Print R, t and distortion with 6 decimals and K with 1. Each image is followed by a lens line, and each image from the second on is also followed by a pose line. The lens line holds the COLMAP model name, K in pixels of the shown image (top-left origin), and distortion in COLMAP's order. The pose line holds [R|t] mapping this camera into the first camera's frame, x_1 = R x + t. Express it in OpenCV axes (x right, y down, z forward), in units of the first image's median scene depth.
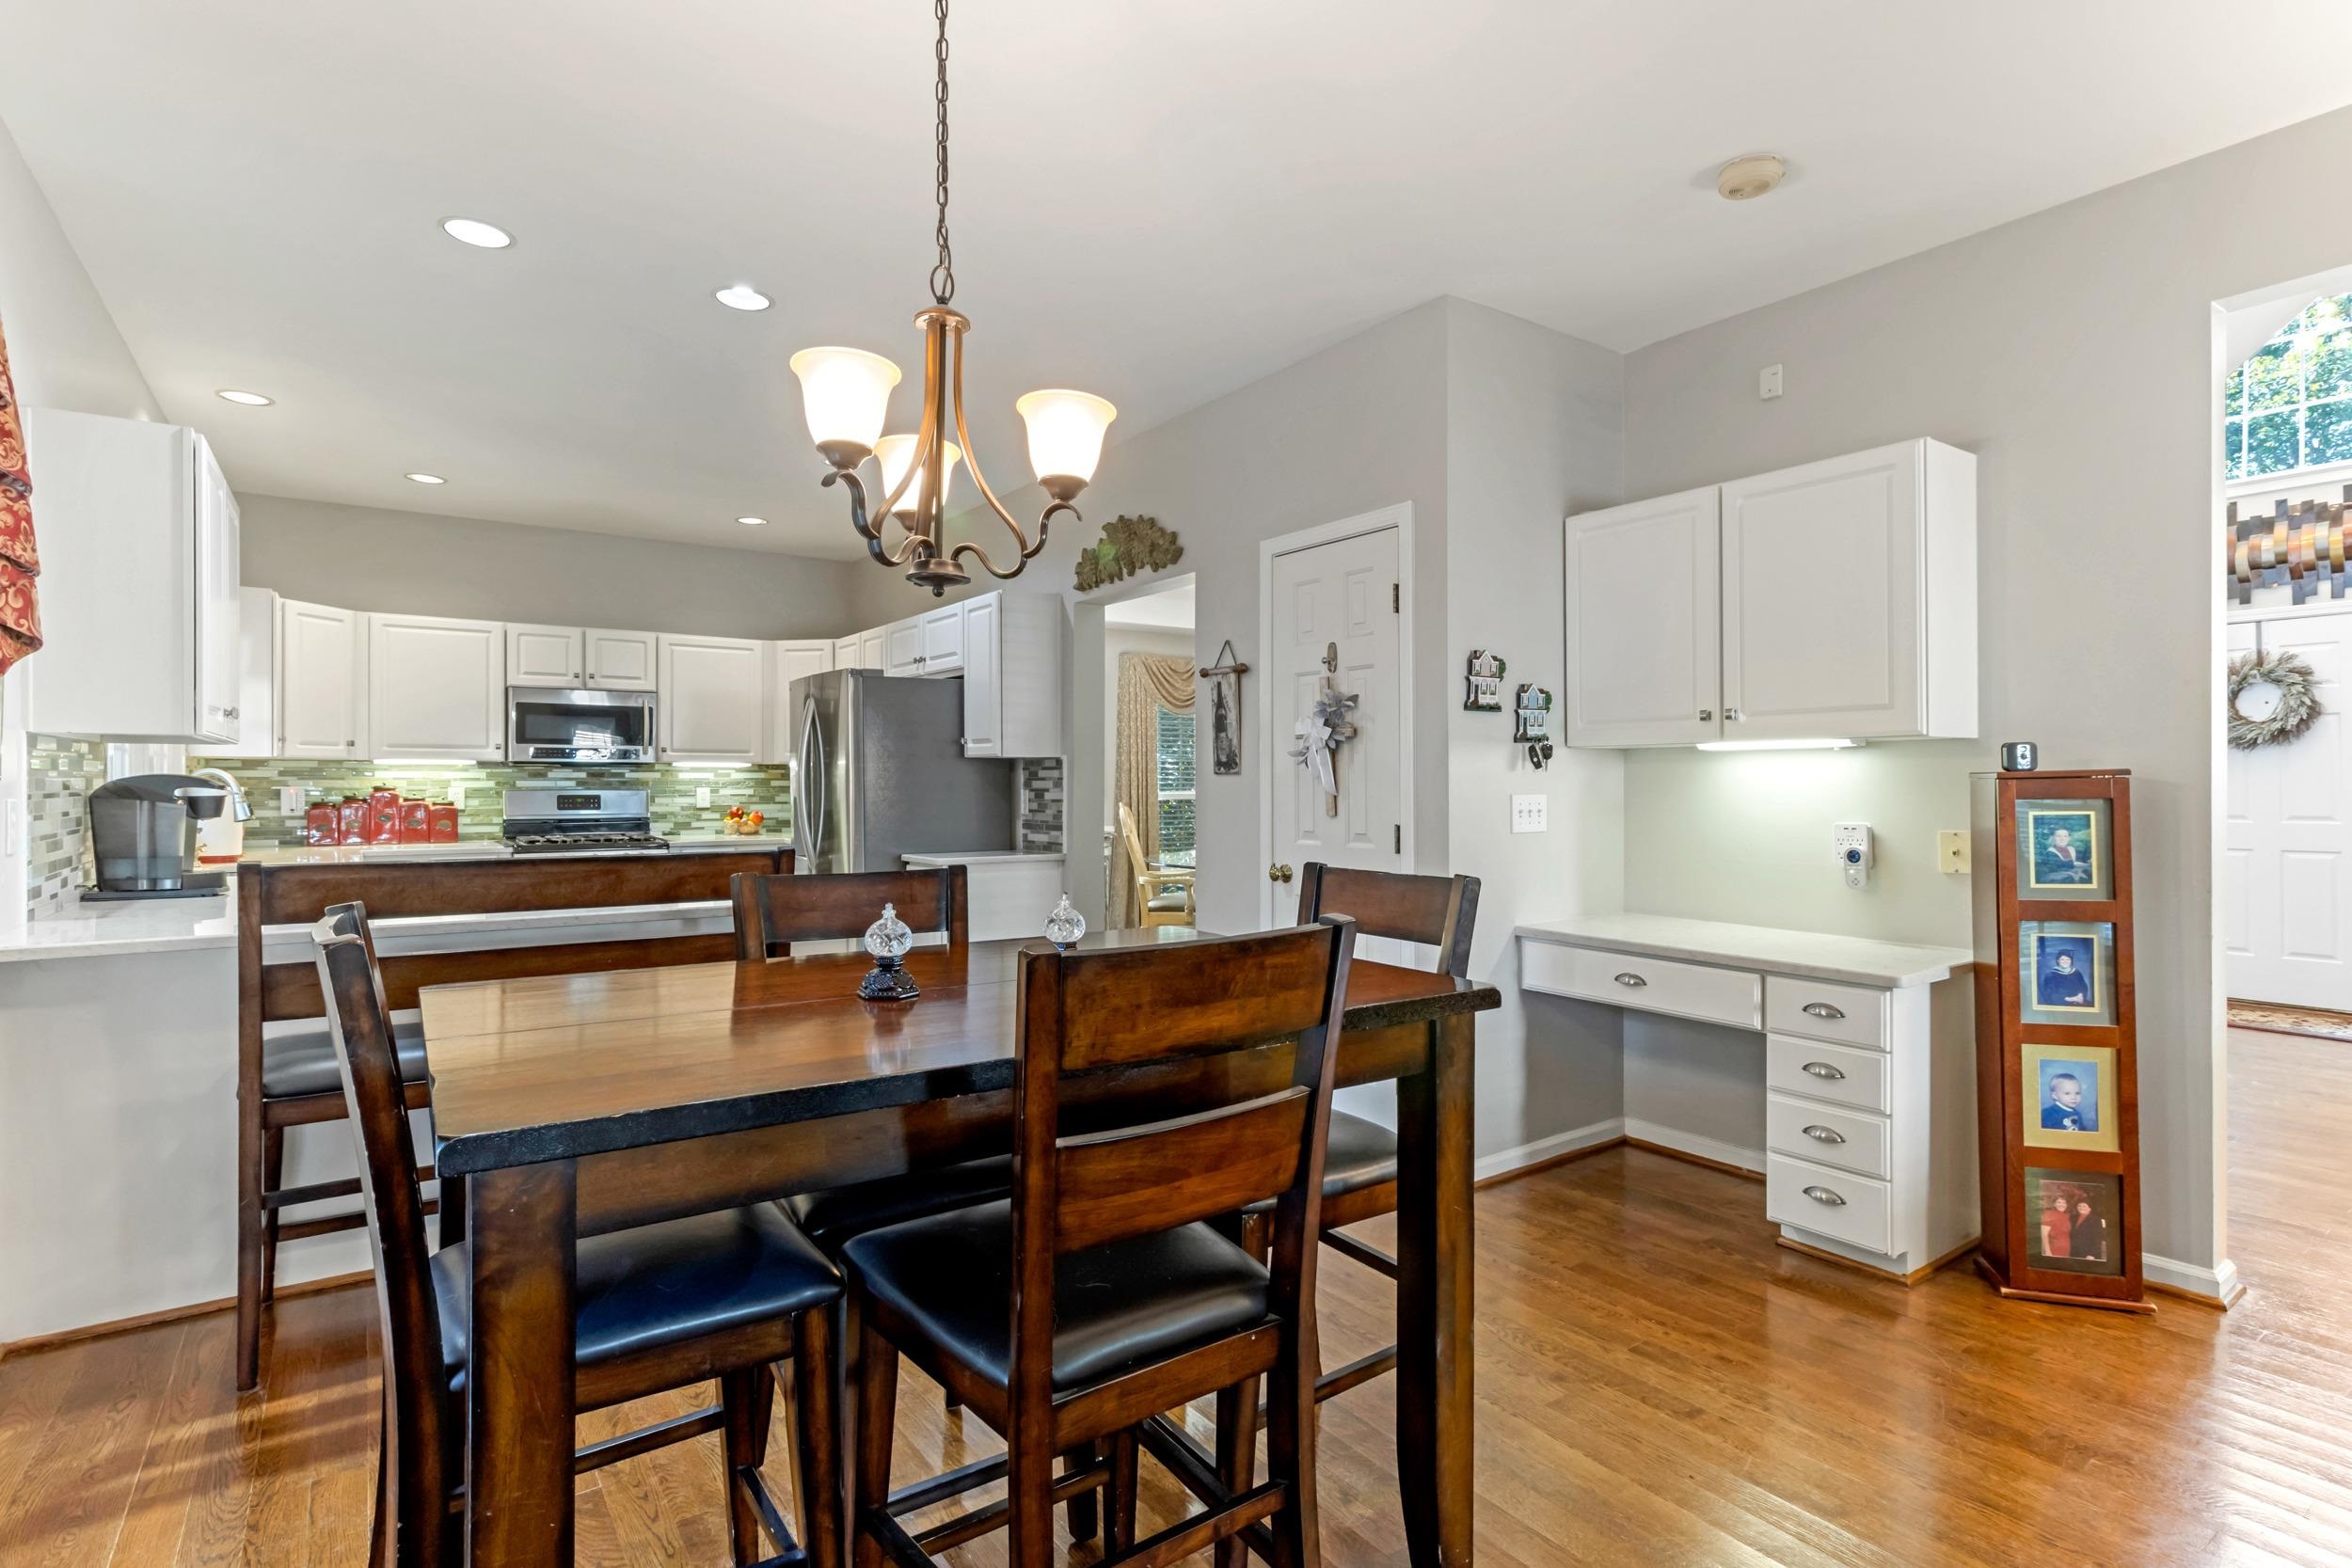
lens RADIAL K [[1126.6, 0, 1167.6], [0, 1126.6, 786.2], [0, 0, 1]] dist [-0.001400, 0.000312]
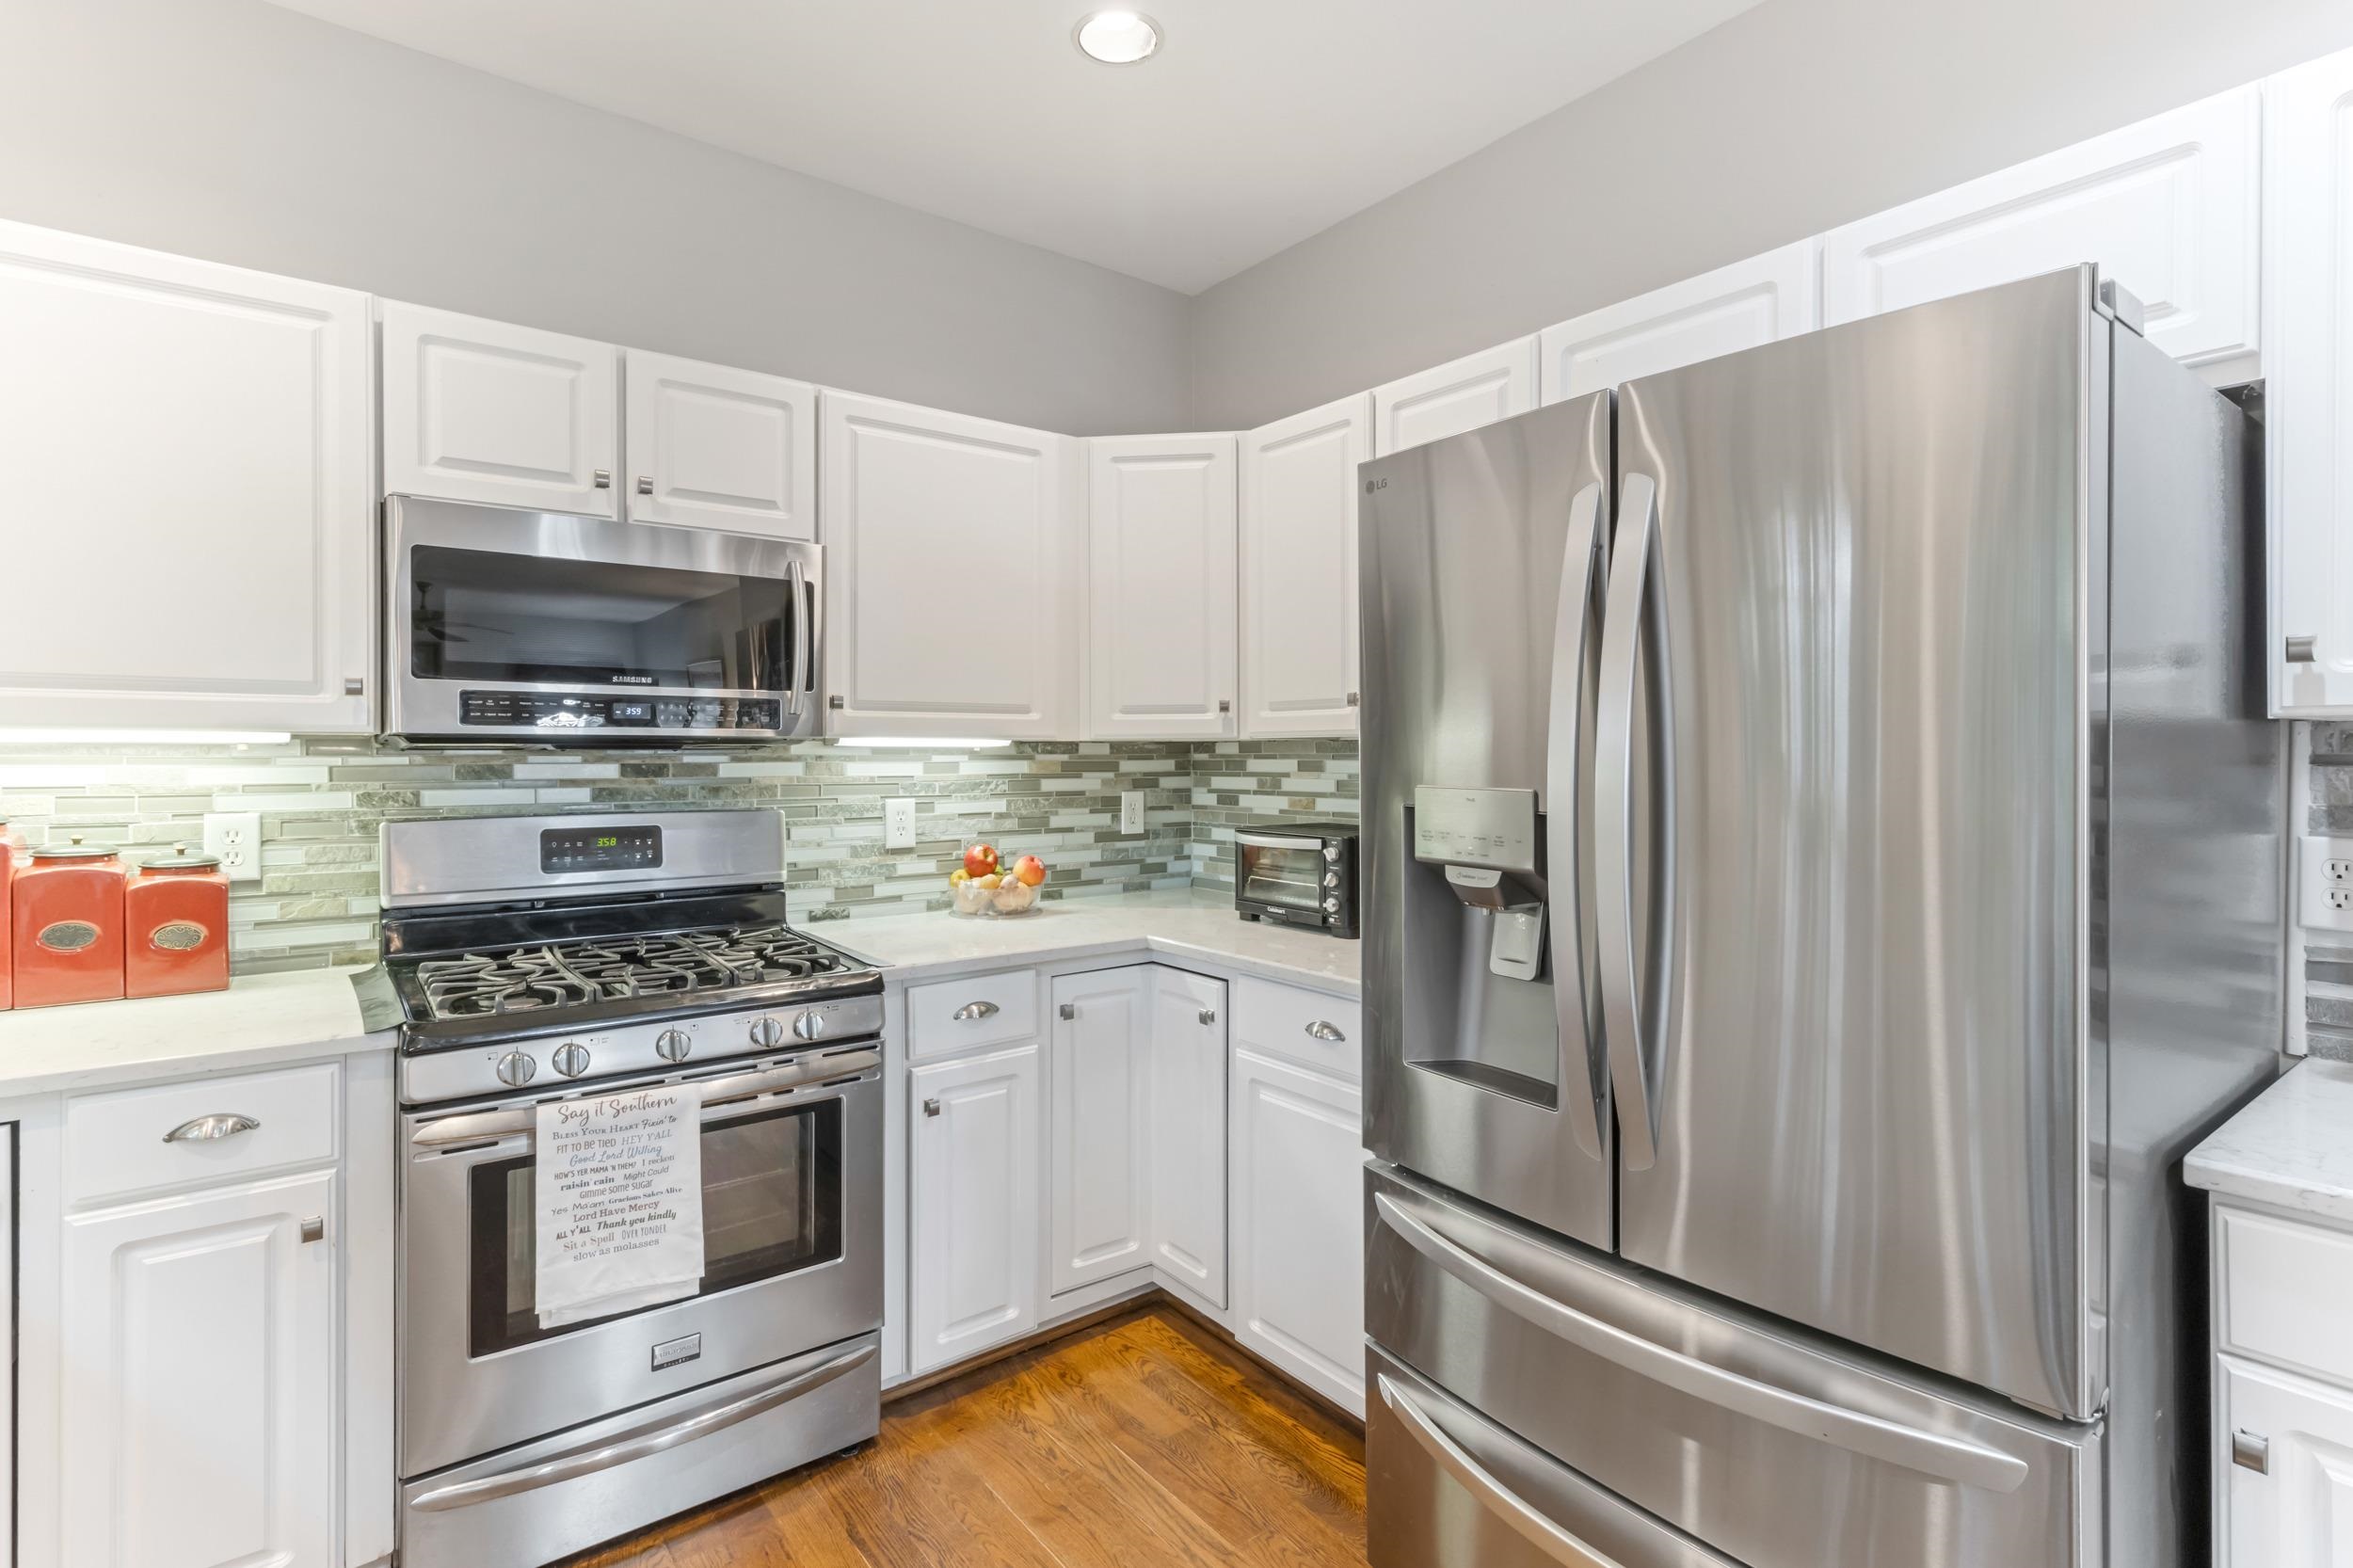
lens RADIAL K [[1127.2, 0, 1182.9], [0, 1127.2, 762.4], [0, 0, 1]] dist [-0.001400, 0.000312]
pose [[0.999353, 0.003310, 0.035819, -0.354823], [-0.003531, 0.999975, 0.006107, -0.016140], [-0.035798, -0.006230, 0.999340, 0.642530]]
